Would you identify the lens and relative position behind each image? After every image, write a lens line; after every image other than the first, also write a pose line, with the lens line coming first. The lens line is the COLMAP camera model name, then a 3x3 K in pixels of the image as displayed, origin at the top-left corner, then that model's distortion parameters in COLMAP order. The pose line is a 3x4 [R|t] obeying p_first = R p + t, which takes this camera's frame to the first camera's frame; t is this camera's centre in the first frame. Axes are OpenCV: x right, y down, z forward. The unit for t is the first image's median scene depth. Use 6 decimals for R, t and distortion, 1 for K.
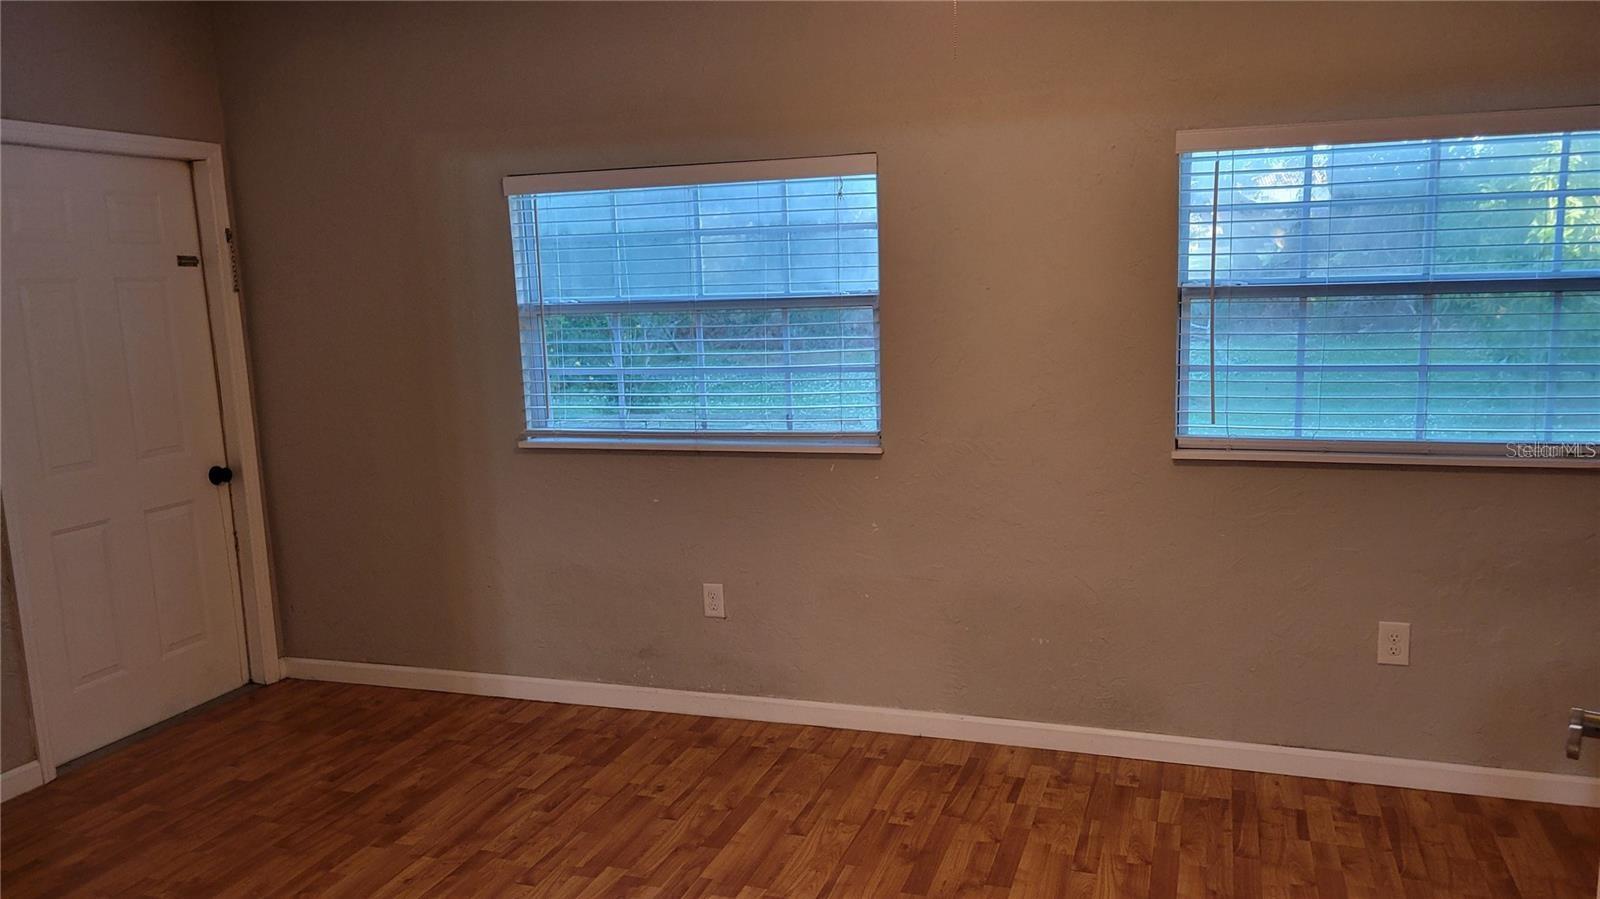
lens RADIAL K [[1192.6, 0, 806.4], [0, 1192.6, 450.0], [0, 0, 1]] dist [0.040342, -0.006084]
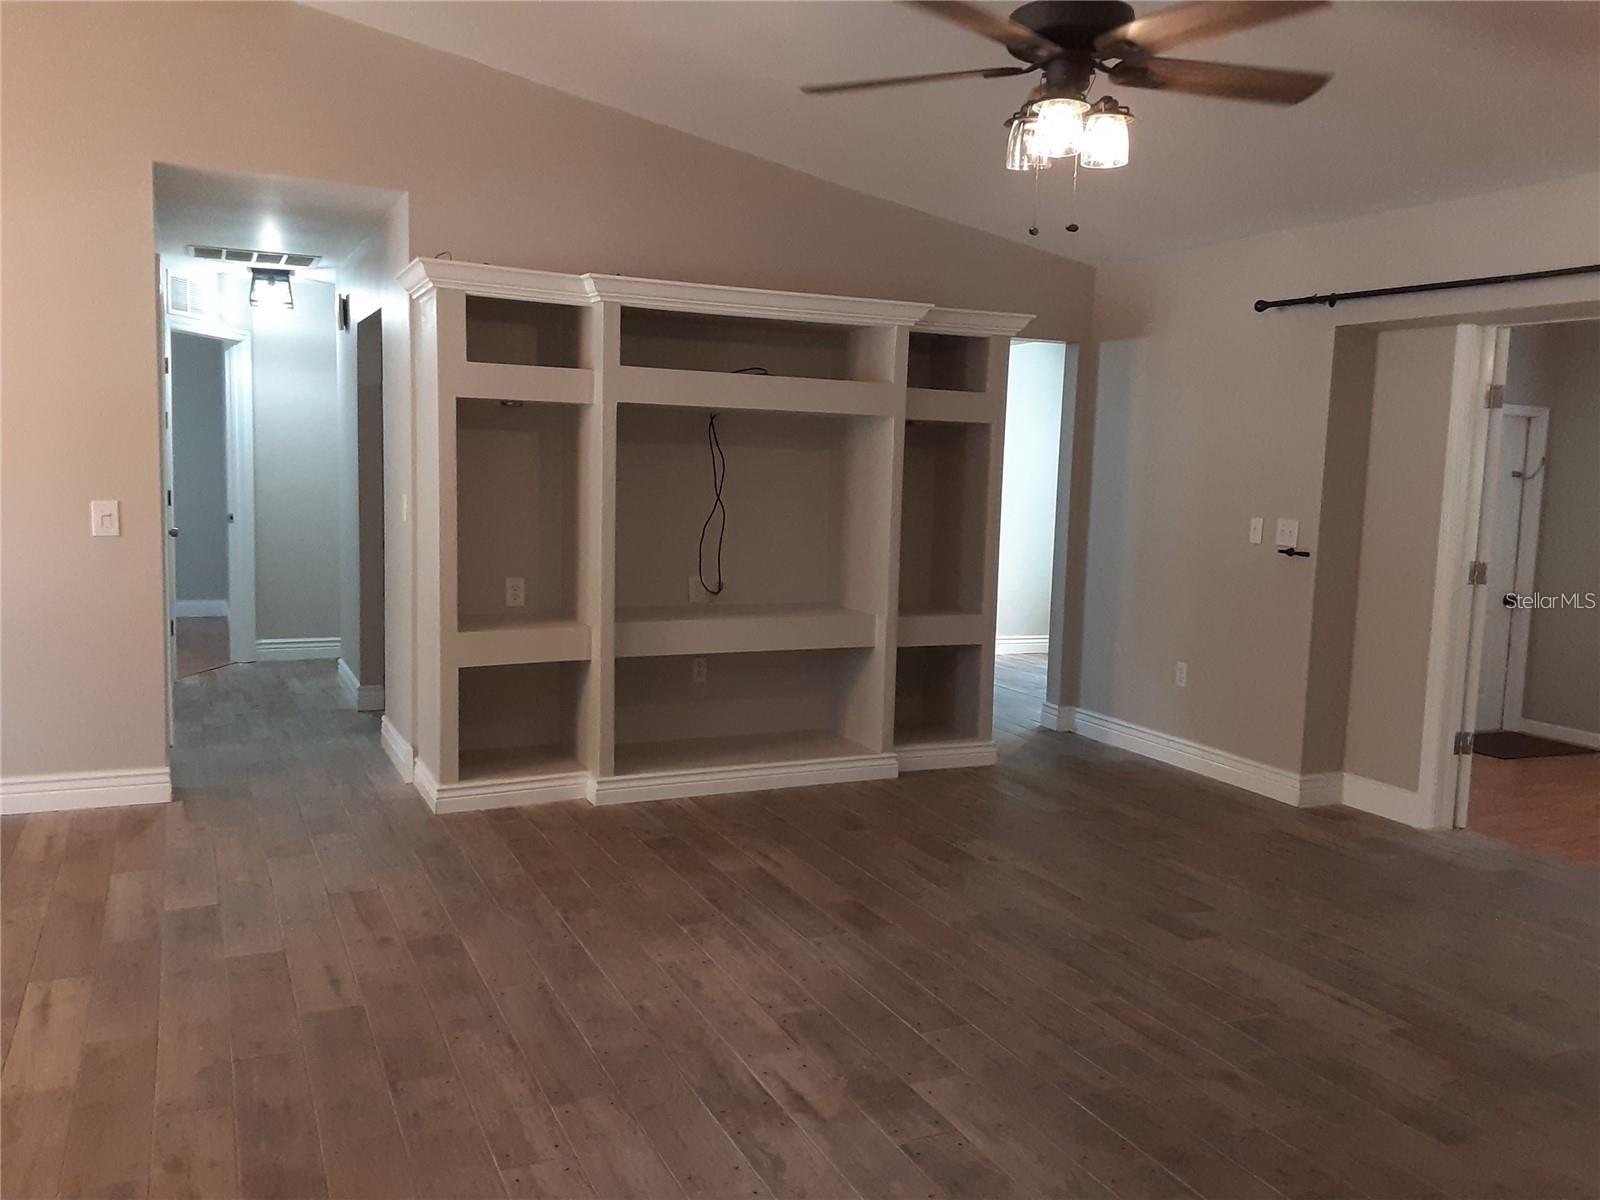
lens RADIAL K [[1261.2, 0, 805.4], [0, 1261.2, 596.5], [0, 0, 1]] dist [0.080830, -0.088466]
pose [[0.685241, 0.122181, -0.717995, 0.152913], [-0.166961, 0.985927, 0.008430, 0.198155], [0.708921, 0.114100, 0.695997, -1.141057]]
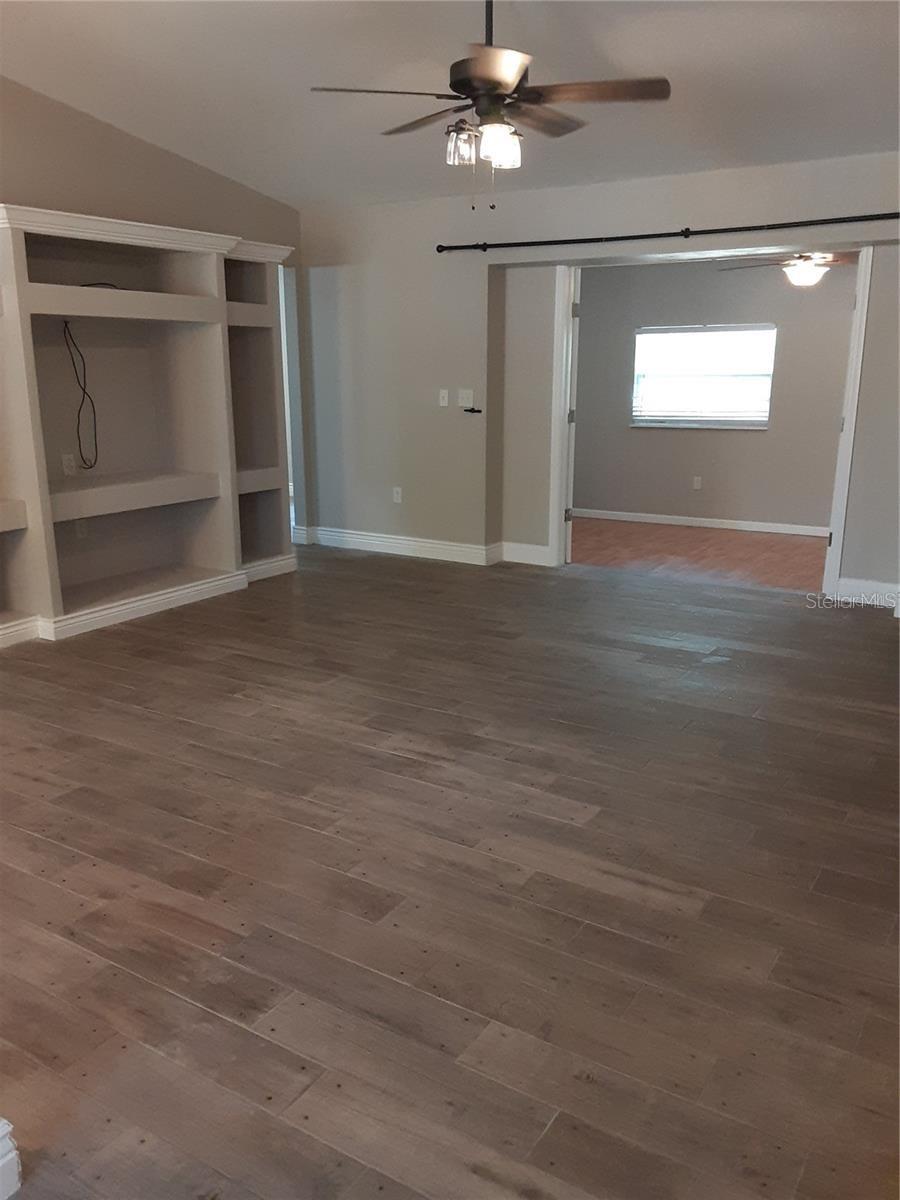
lens RADIAL K [[945.9, 0, 447.1], [0, 945.9, 606.2], [0, 0, 1]] dist [0.080830, -0.088466]
pose [[0.971593, 0.086602, -0.220245, -0.144048], [-0.066439, 0.993027, 0.097380, 0.259504], [0.227143, -0.079981, 0.970572, -1.484297]]
